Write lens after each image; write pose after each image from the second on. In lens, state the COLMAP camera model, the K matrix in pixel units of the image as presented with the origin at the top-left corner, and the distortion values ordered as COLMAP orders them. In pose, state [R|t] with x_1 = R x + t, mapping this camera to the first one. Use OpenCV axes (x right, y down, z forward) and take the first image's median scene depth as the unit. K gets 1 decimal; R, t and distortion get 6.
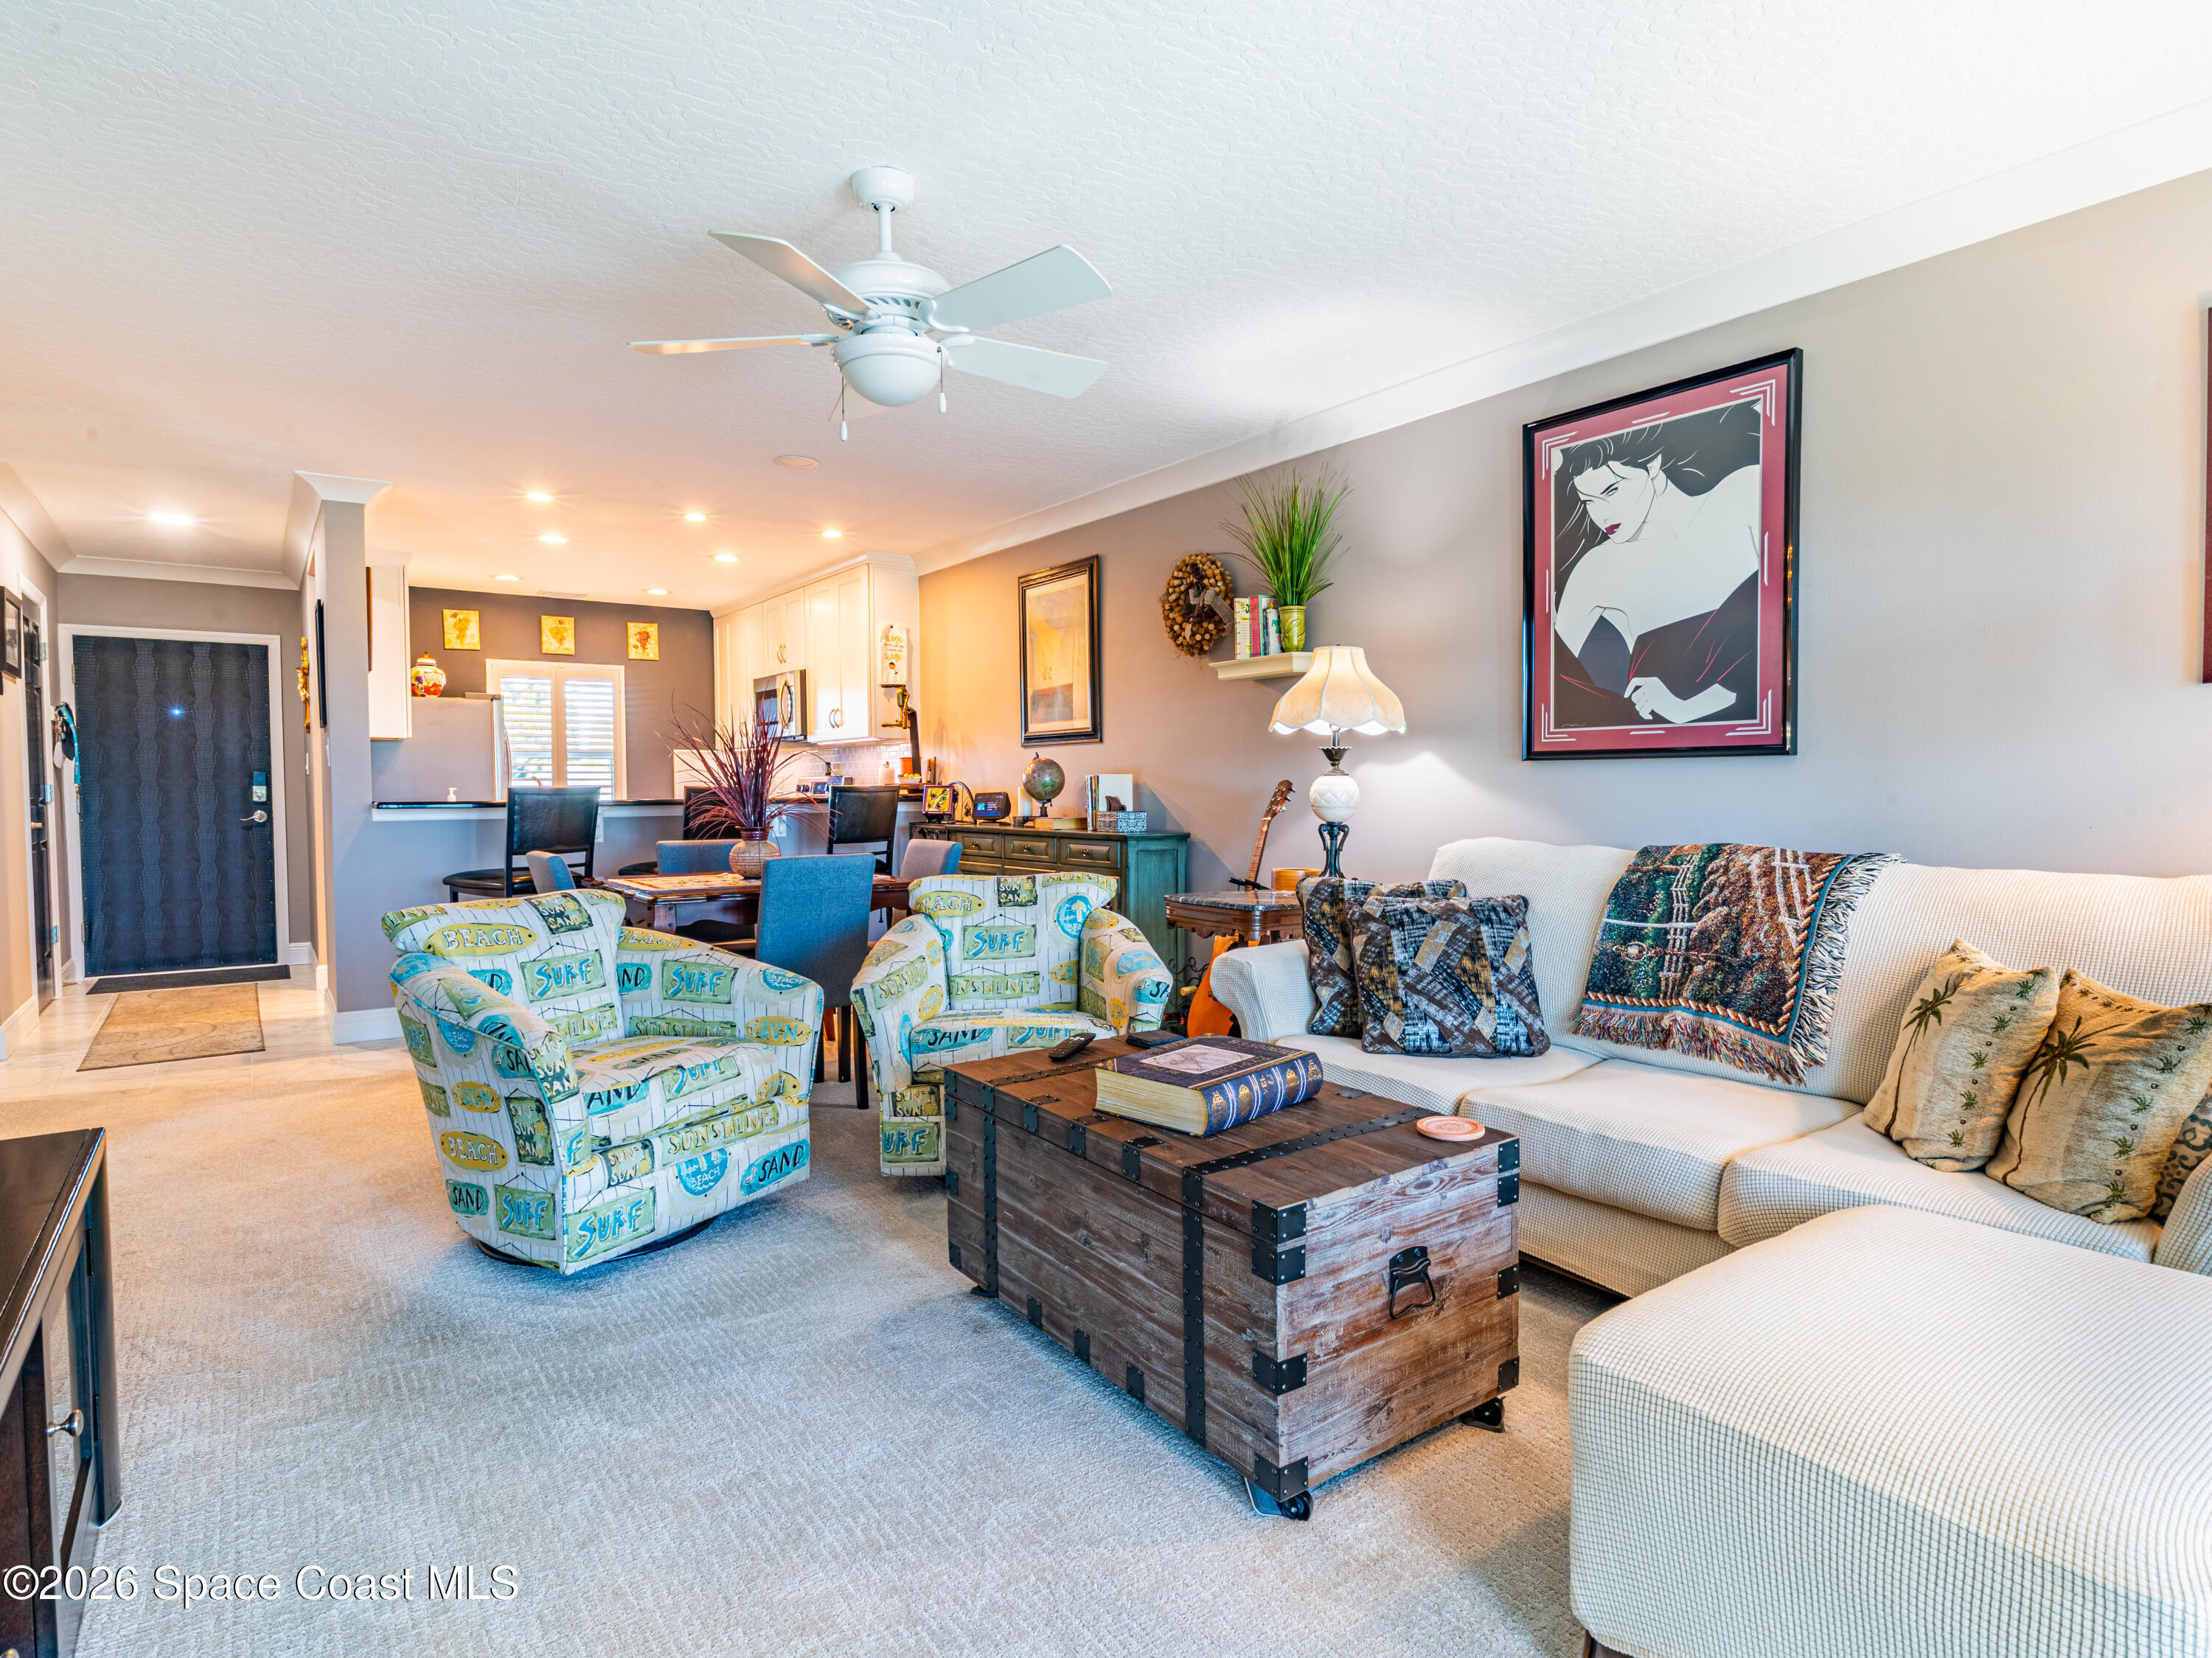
lens RADIAL K [[1198.8, 0, 1106.0], [0, 1198.8, 829.0], [0, 0, 1]] dist [0.002538, 0.002138]
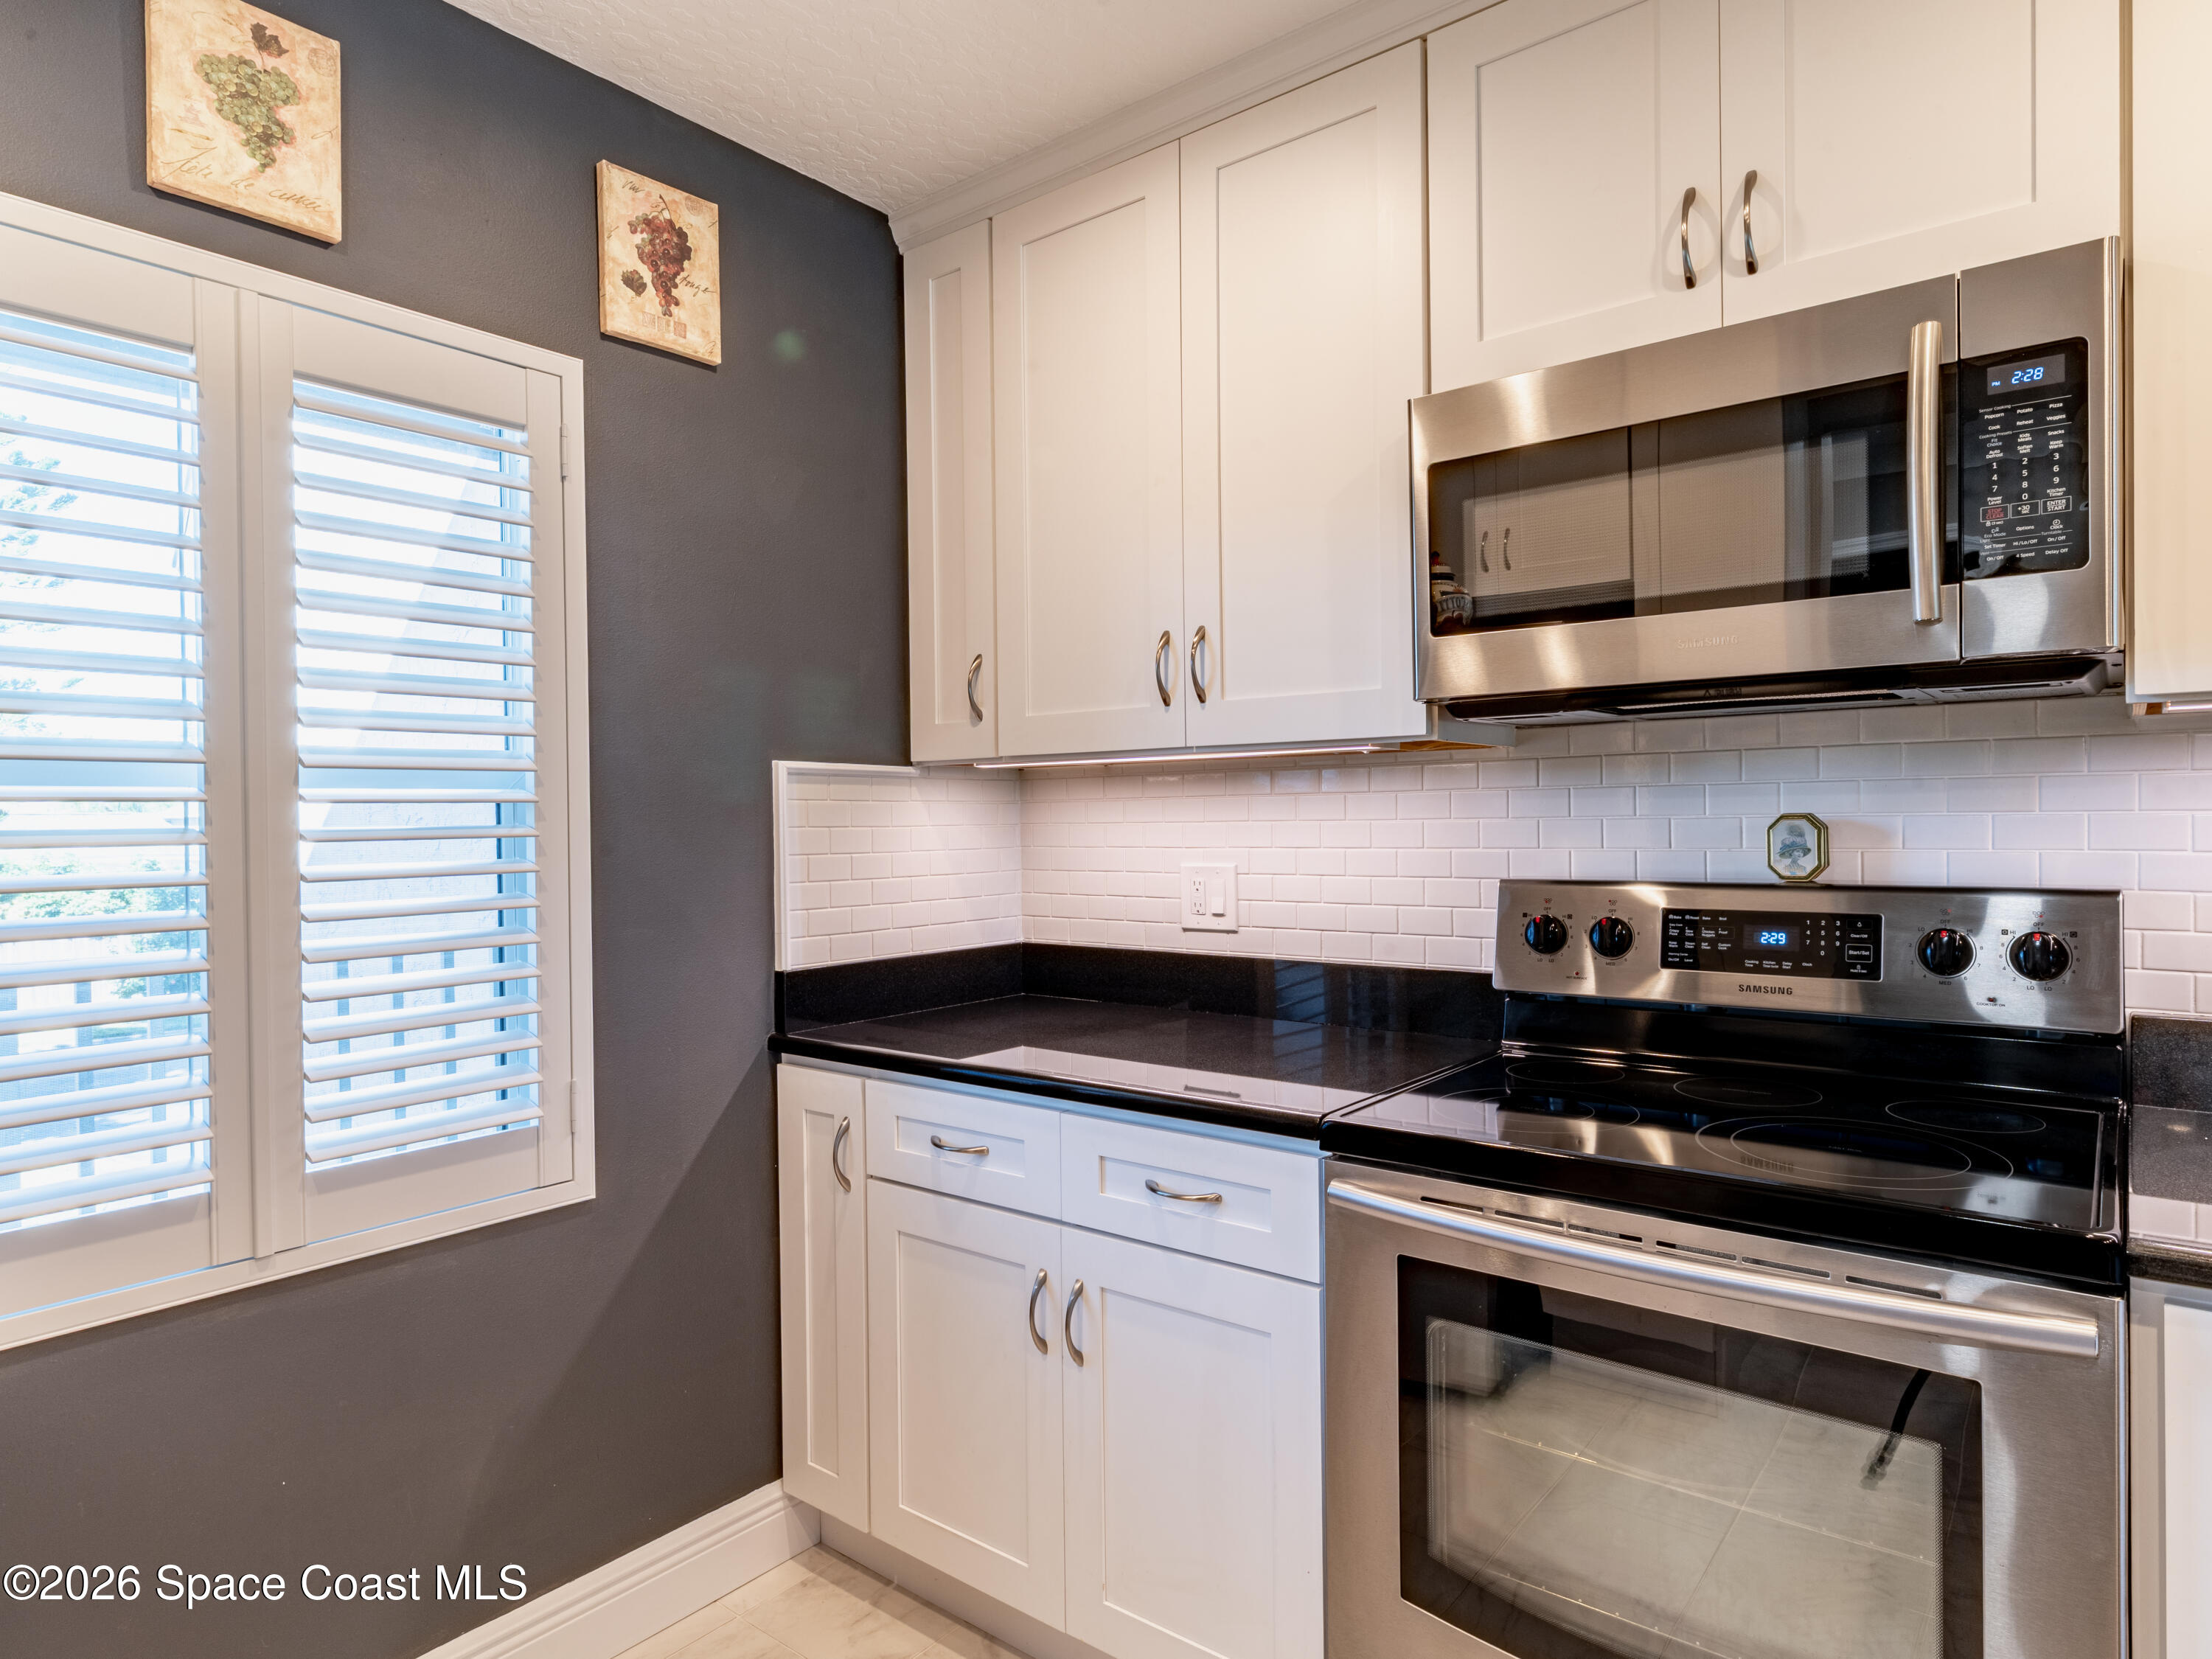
lens RADIAL K [[1282.8, 0, 1123.7], [0, 1282.8, 826.9], [0, 0, 1]] dist [-0.000089, -0.000460]
pose [[0.960475, -0.012384, 0.278091, -0.450596], [0.021414, 0.999337, -0.029459, -0.055106], [-0.277541, 0.034250, 0.960103, 0.915935]]
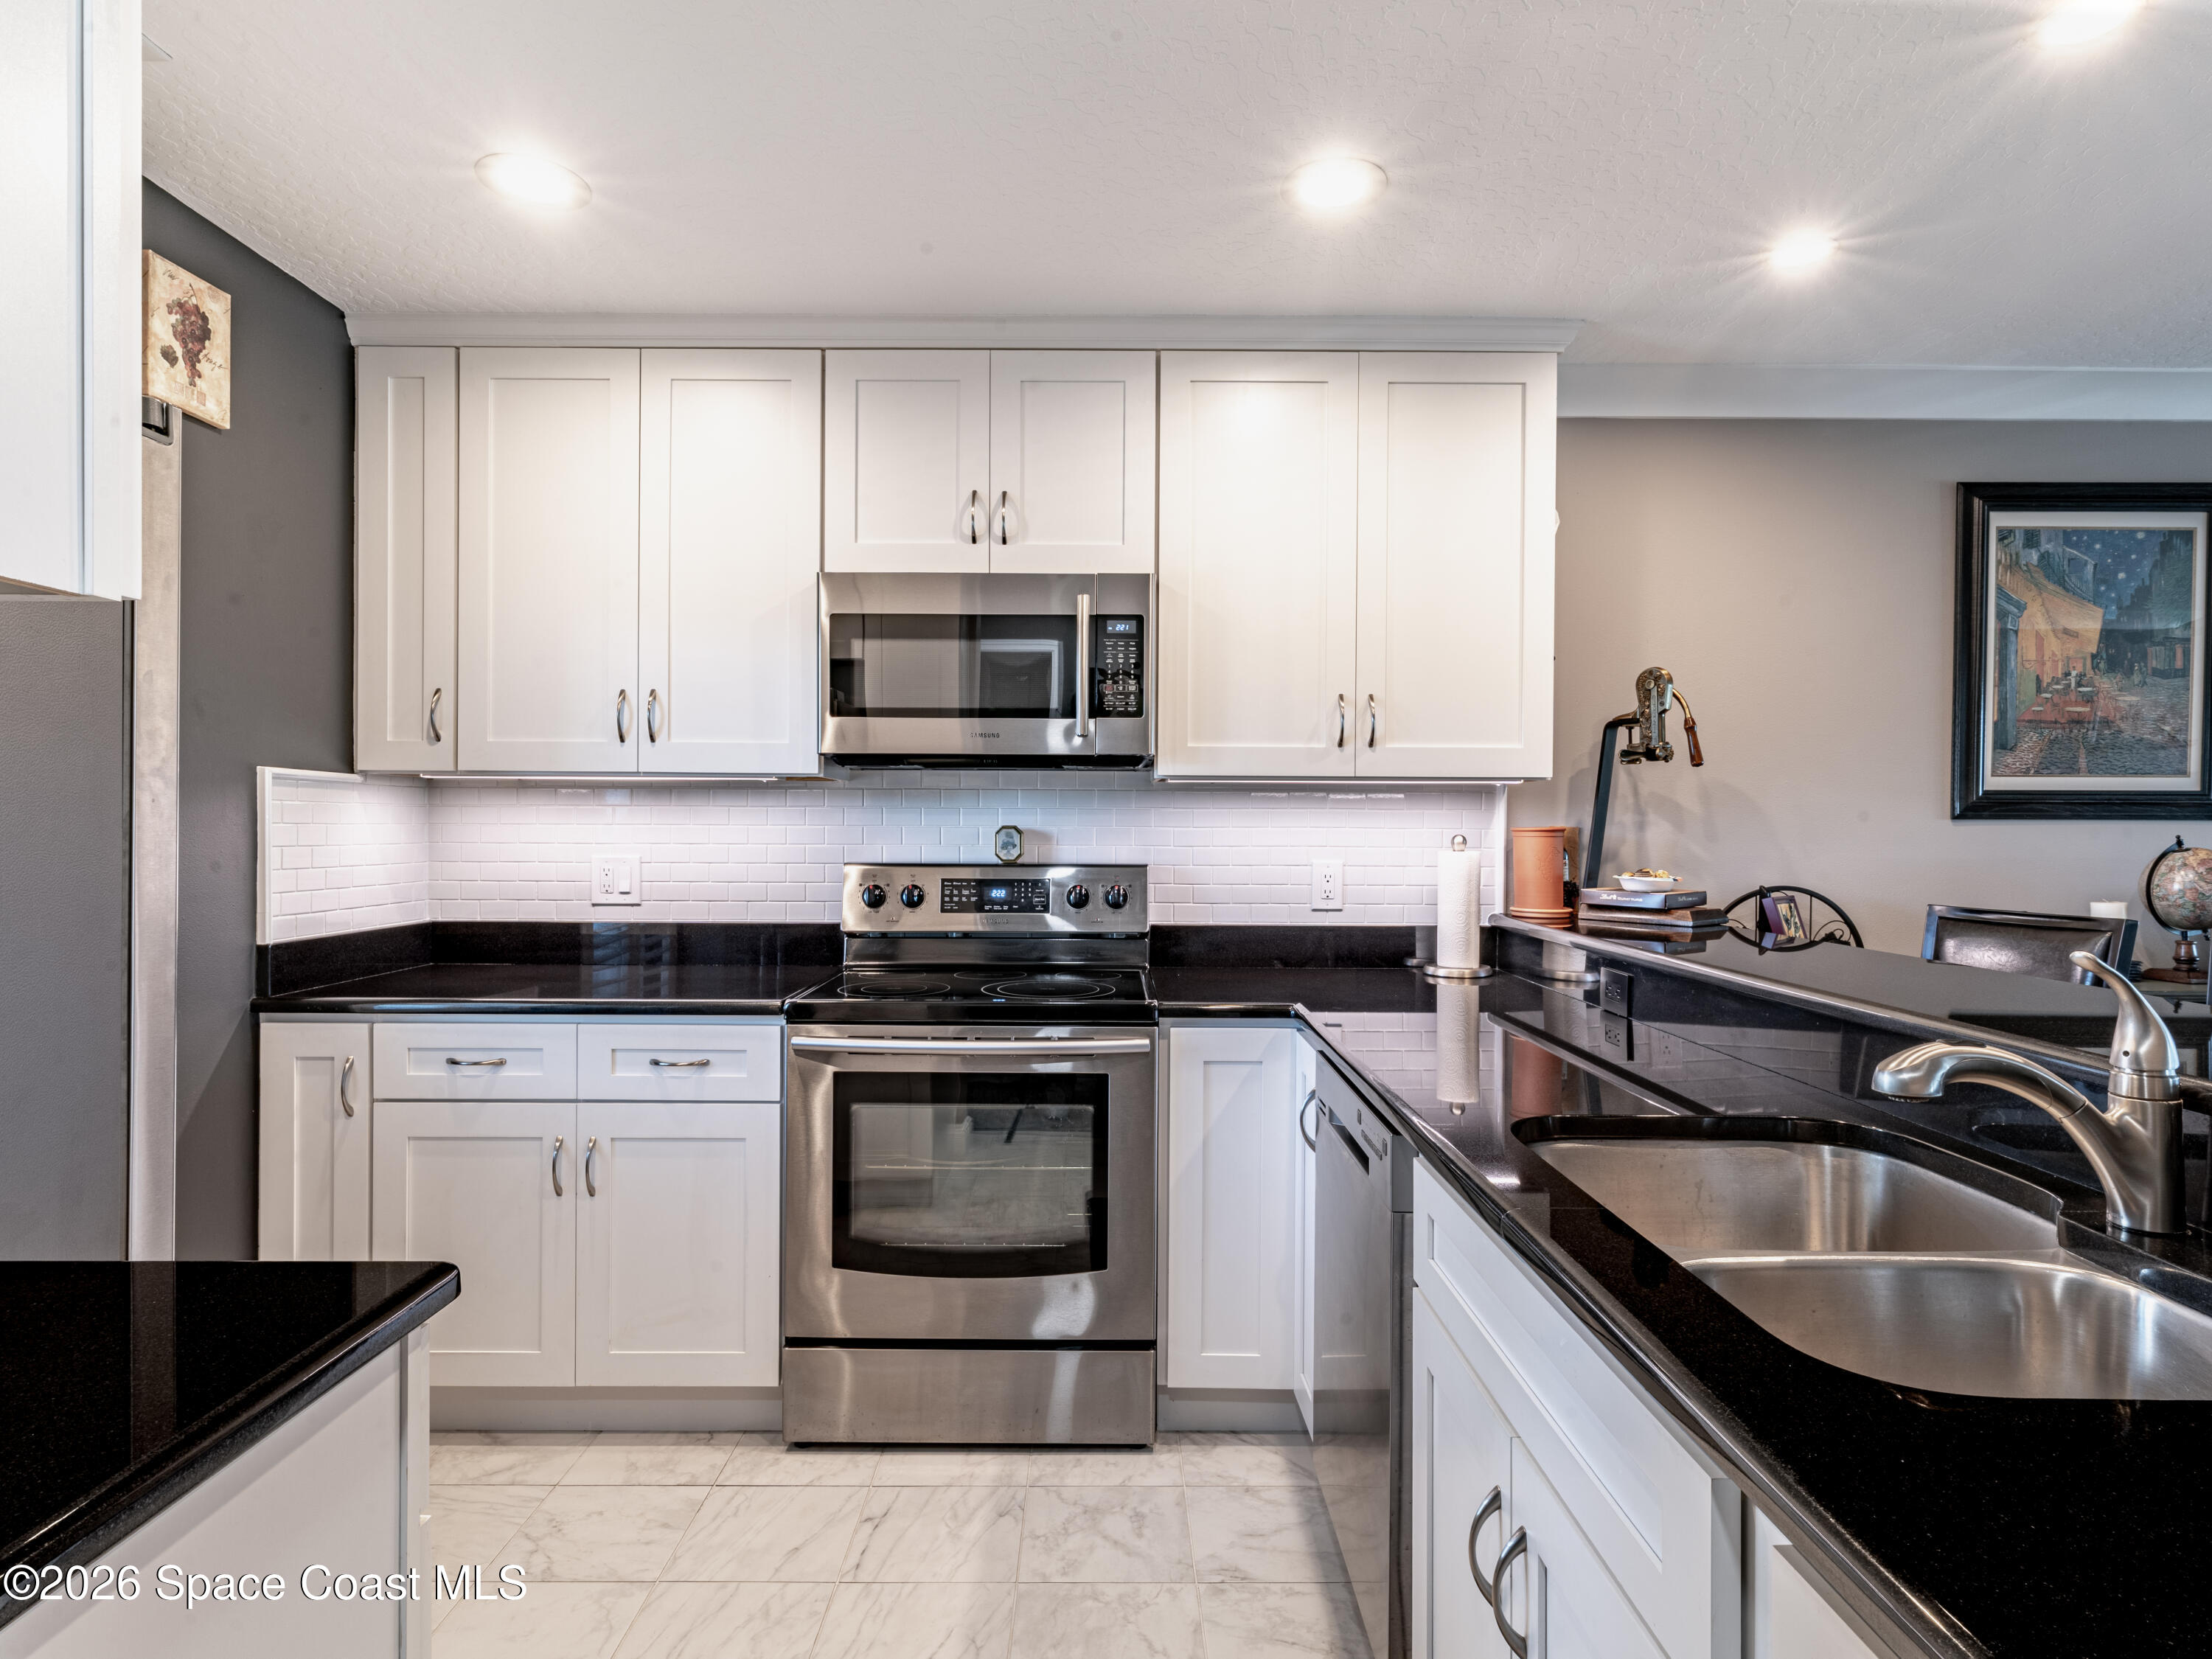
lens RADIAL K [[1200.3, 0, 1110.9], [0, 1200.3, 825.1], [0, 0, 1]] dist [-0.000898, 0.000358]
pose [[0.581133, 0.004494, 0.813796, -0.582120], [0.022659, 0.999508, -0.021701, -0.052371], [-0.813493, 0.031051, 0.580745, 0.840752]]
